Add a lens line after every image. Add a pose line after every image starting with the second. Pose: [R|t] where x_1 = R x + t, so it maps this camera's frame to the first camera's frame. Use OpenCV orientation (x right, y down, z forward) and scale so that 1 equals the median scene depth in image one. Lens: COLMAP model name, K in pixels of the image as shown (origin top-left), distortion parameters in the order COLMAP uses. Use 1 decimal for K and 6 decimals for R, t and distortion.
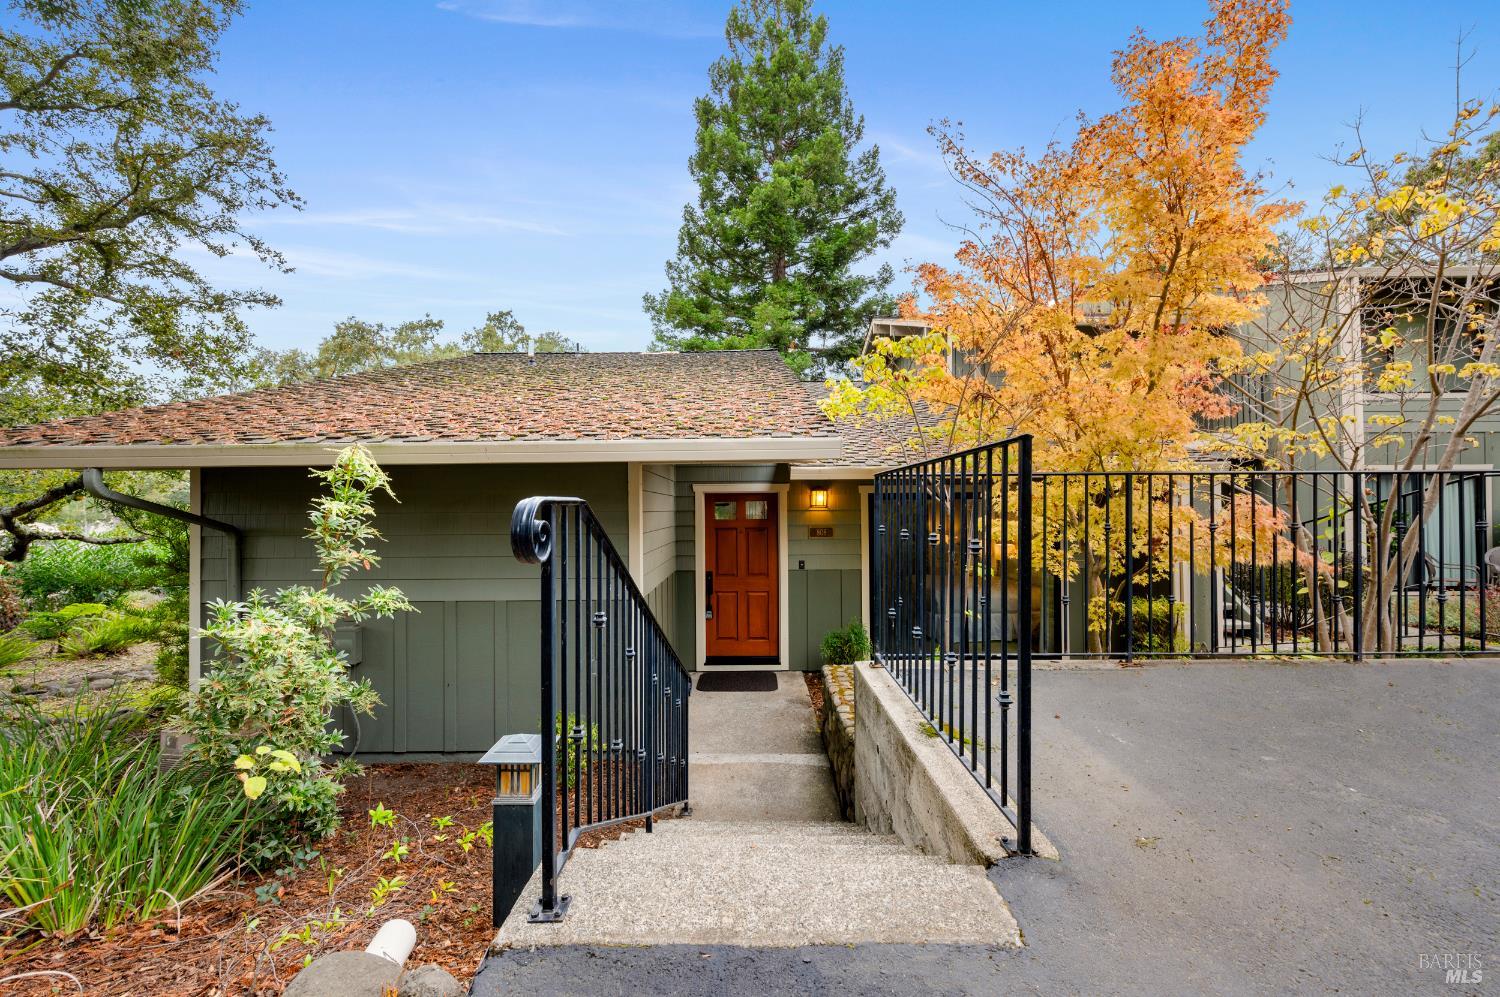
lens RADIAL K [[591.6, 0, 752.5], [0, 591.6, 502.1], [0, 0, 1]] dist [-0.000209, -0.000074]
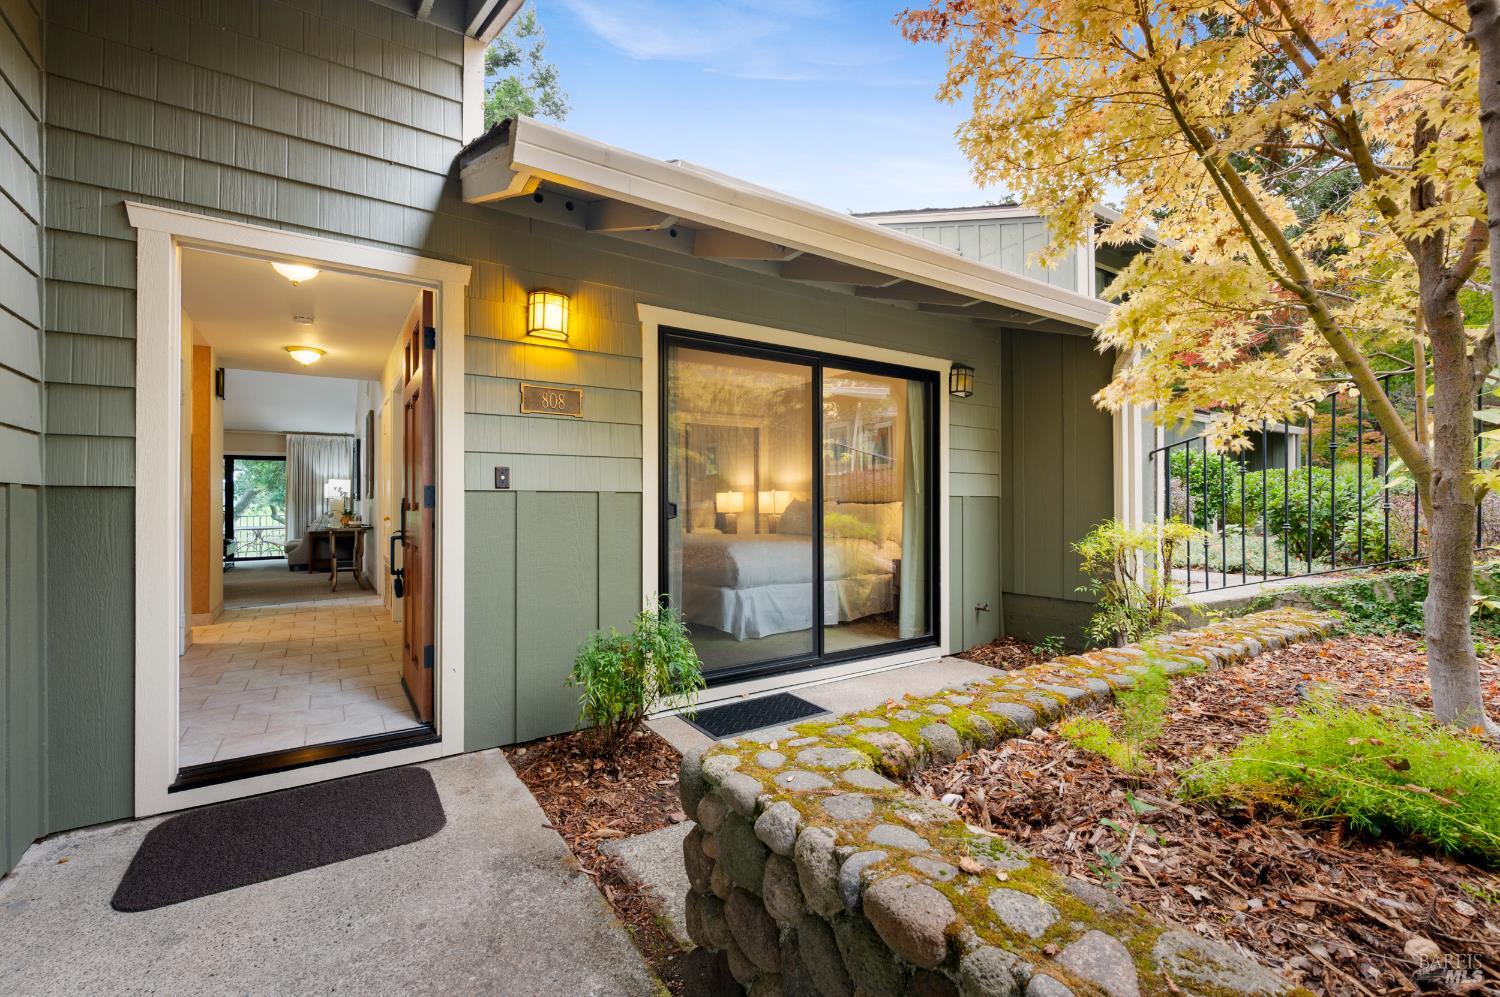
lens RADIAL K [[637.1, 0, 754.7], [0, 637.1, 503.2], [0, 0, 1]] dist [-0.000552, -0.000167]
pose [[0.829160, 0.005890, 0.558981, -0.013972], [-0.007874, 0.999968, 0.001143, 0.121295], [-0.558957, -0.005349, 0.829180, 0.556573]]
